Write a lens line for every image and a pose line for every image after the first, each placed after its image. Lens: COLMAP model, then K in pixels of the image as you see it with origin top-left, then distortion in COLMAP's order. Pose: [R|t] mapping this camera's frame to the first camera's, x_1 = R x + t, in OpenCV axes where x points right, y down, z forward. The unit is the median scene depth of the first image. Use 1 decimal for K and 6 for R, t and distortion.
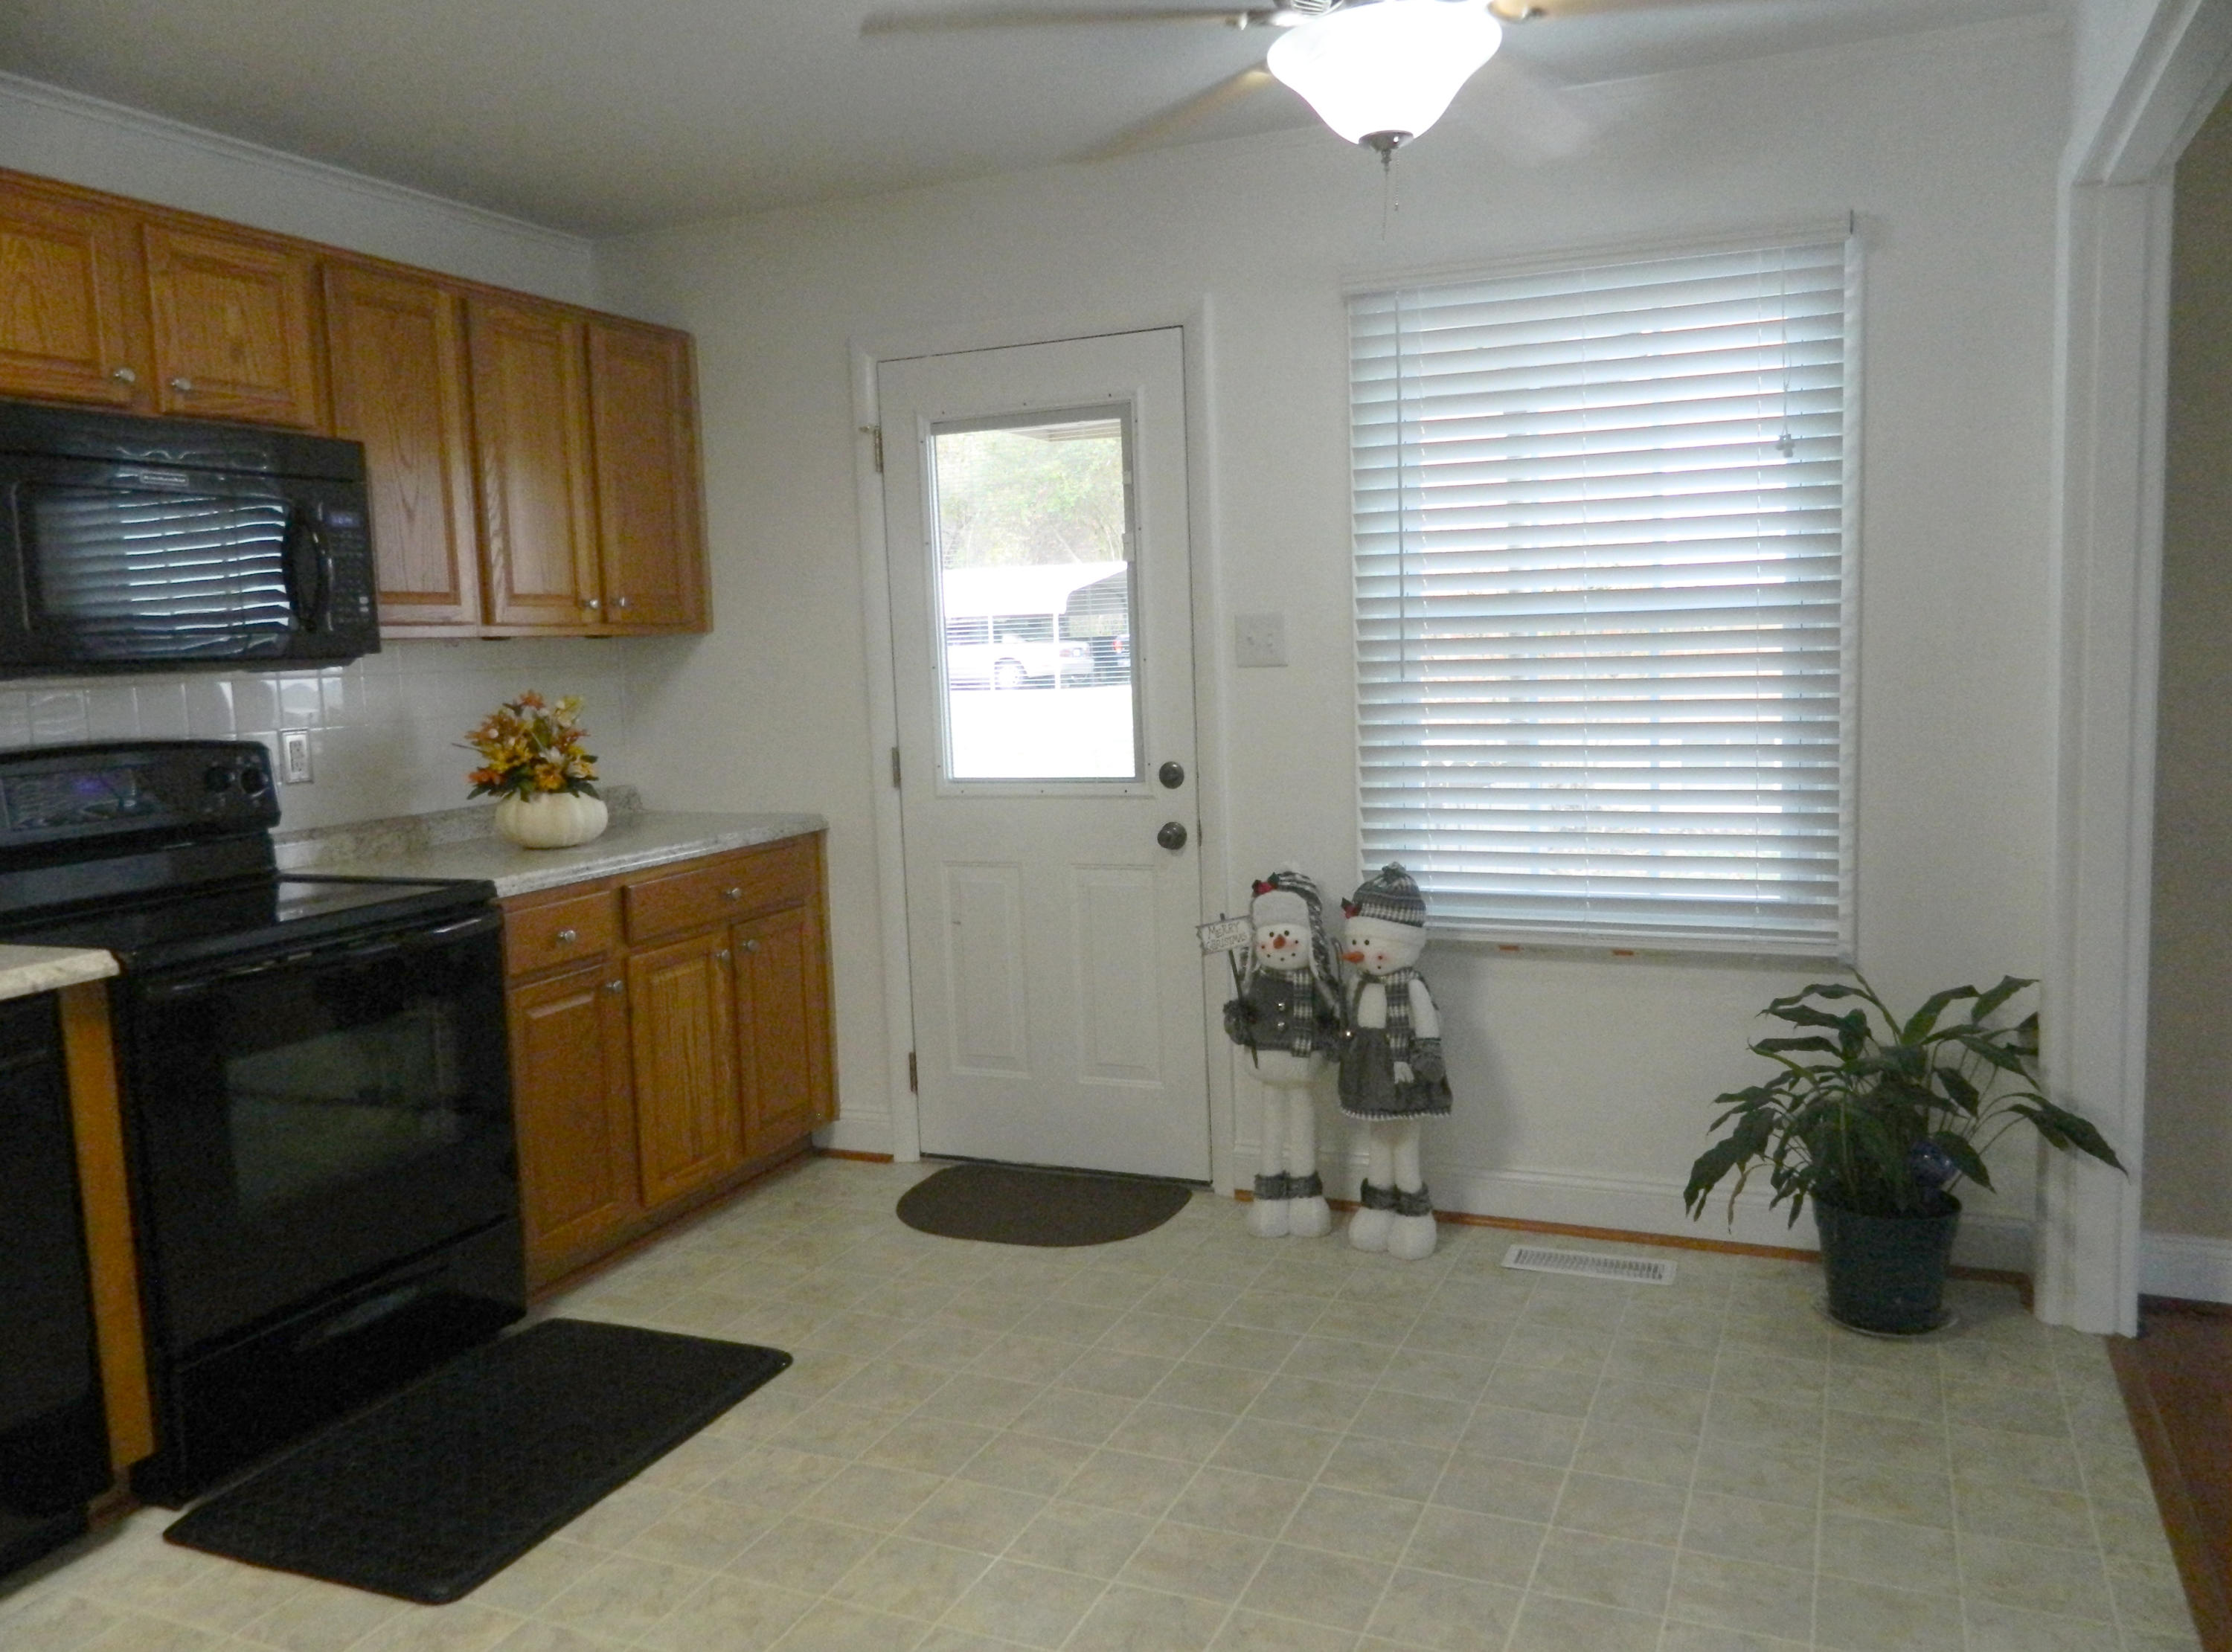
lens RADIAL K [[1731.0, 0, 1116.0], [0, 1731.0, 826.0], [0, 0, 1]] dist [0.003200, -0.001653]
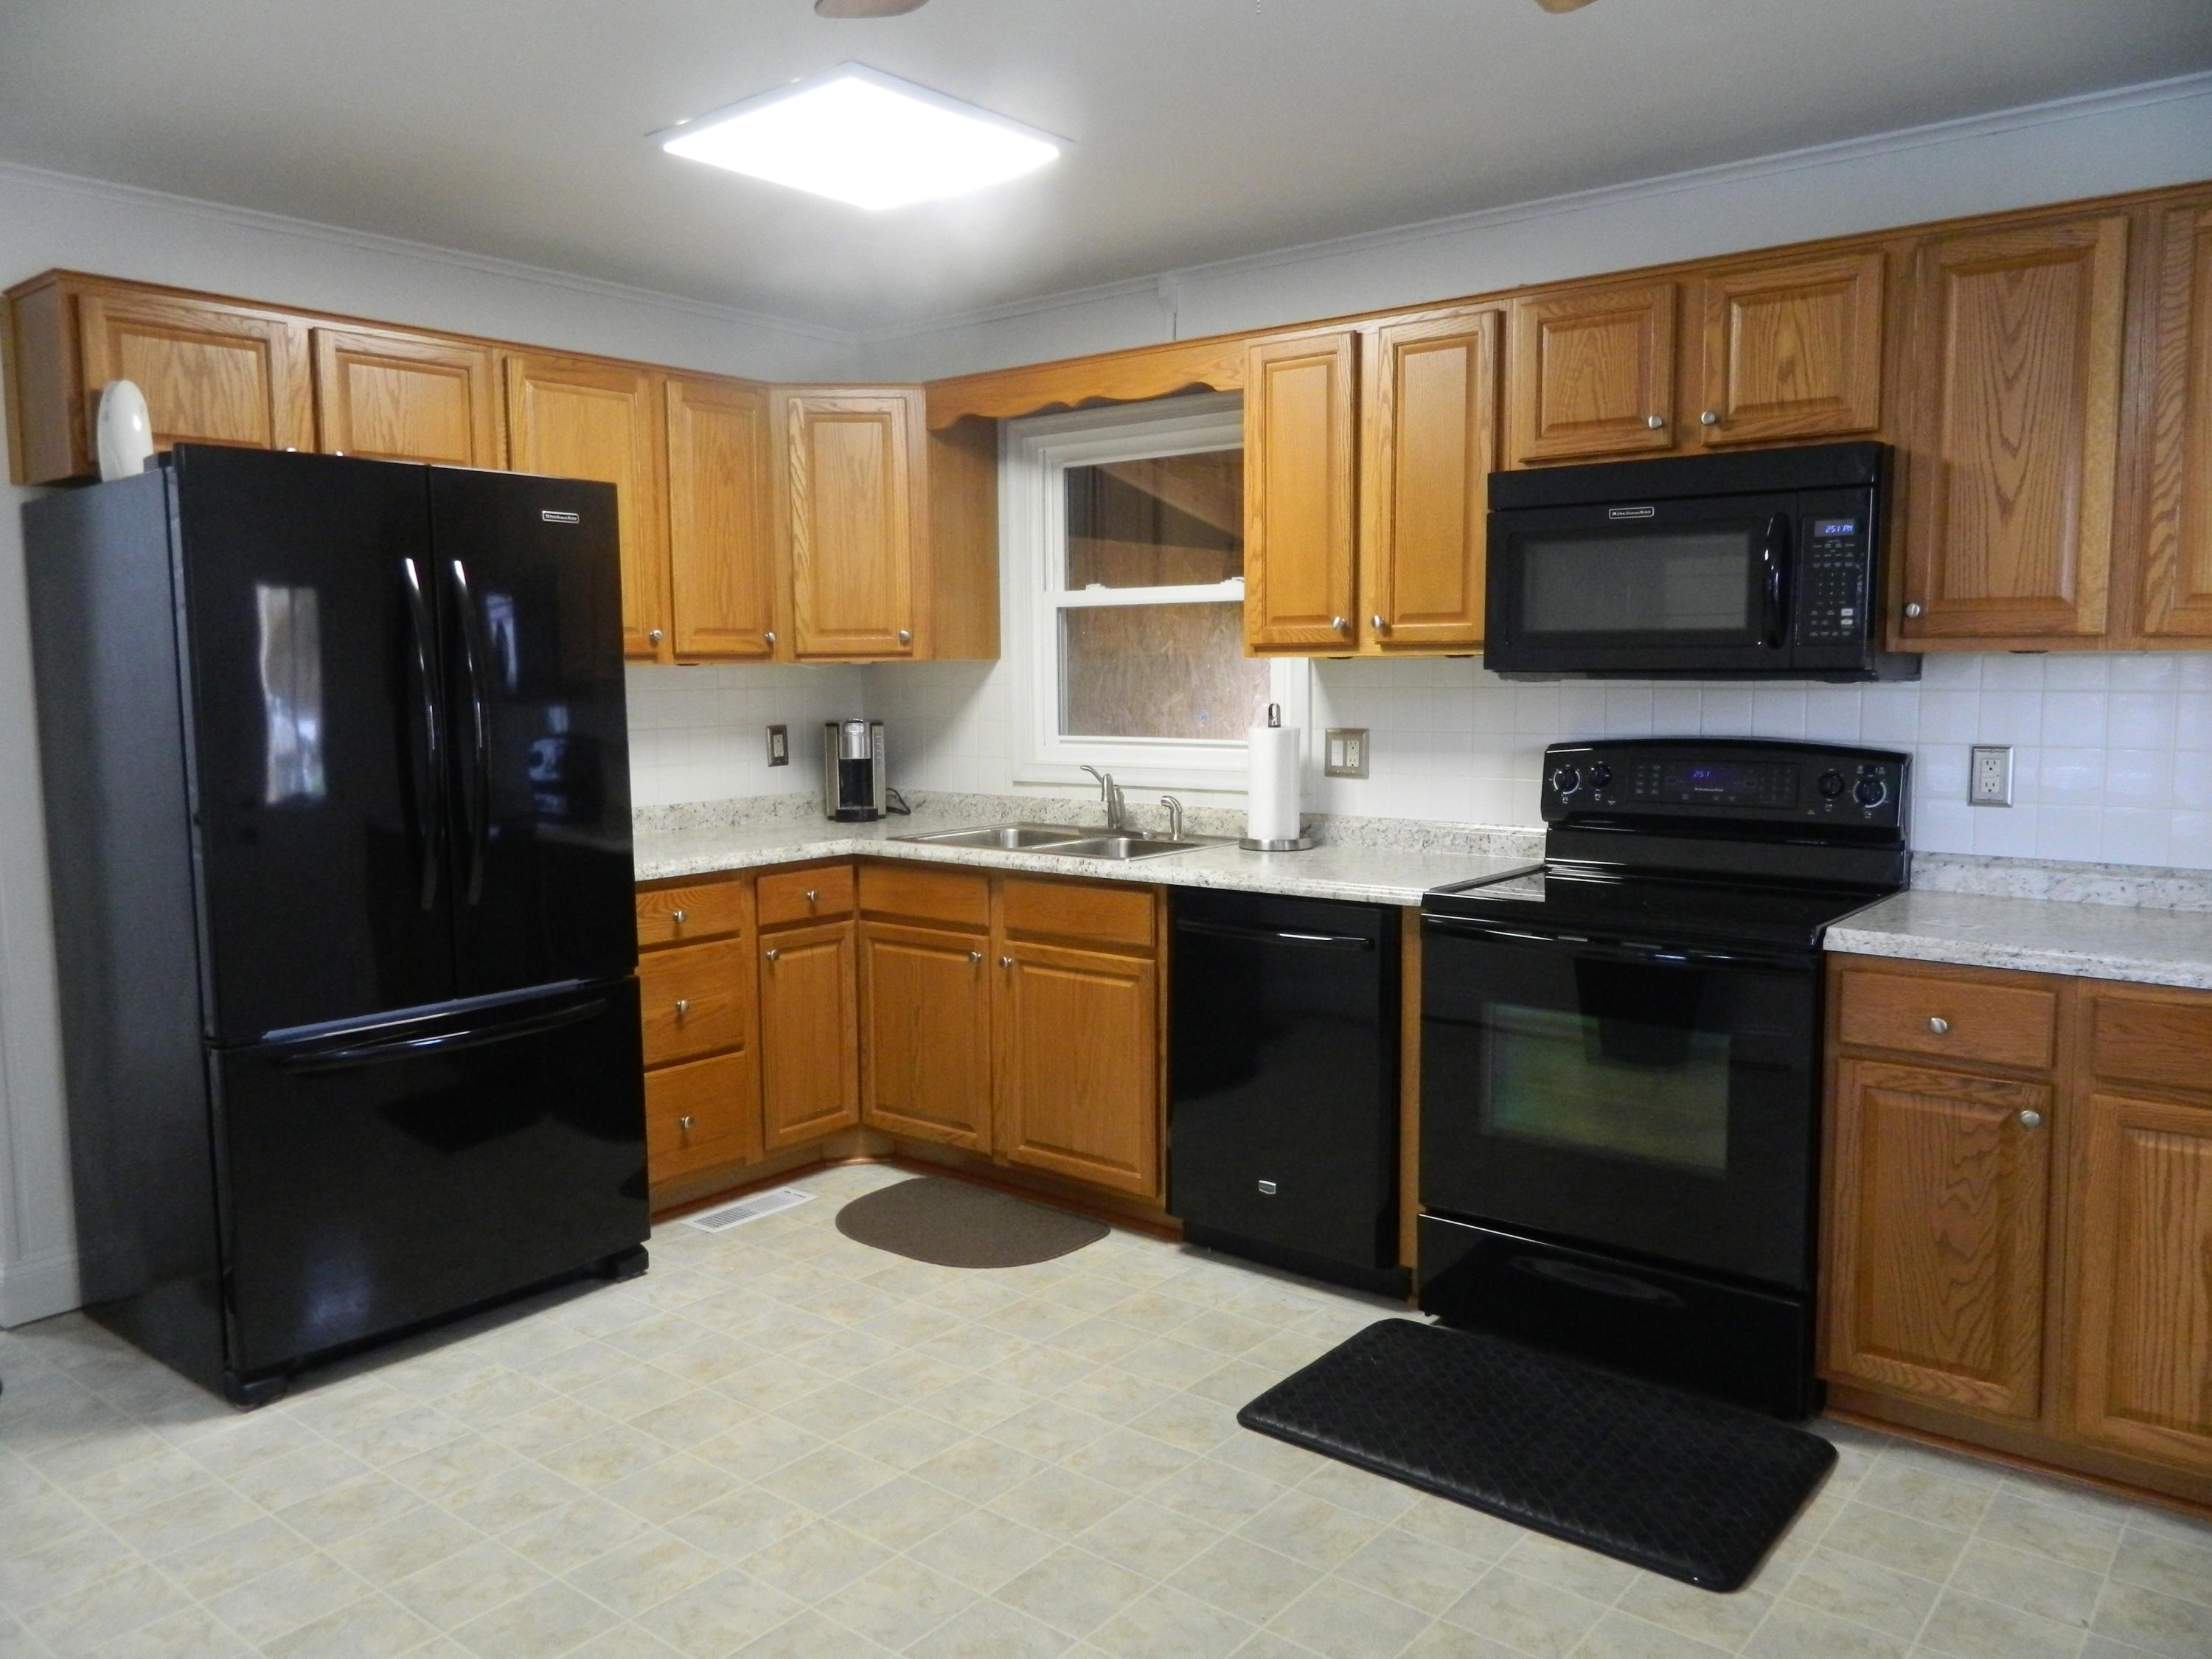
lens RADIAL K [[1634.1, 0, 1099.1], [0, 1634.1, 812.8], [0, 0, 1]] dist [0.003408, -0.001054]
pose [[-0.274380, 0.127123, -0.953182, 0.561545], [-0.089909, 0.983490, 0.157046, -0.131368], [0.957409, 0.128790, -0.258420, 0.889001]]
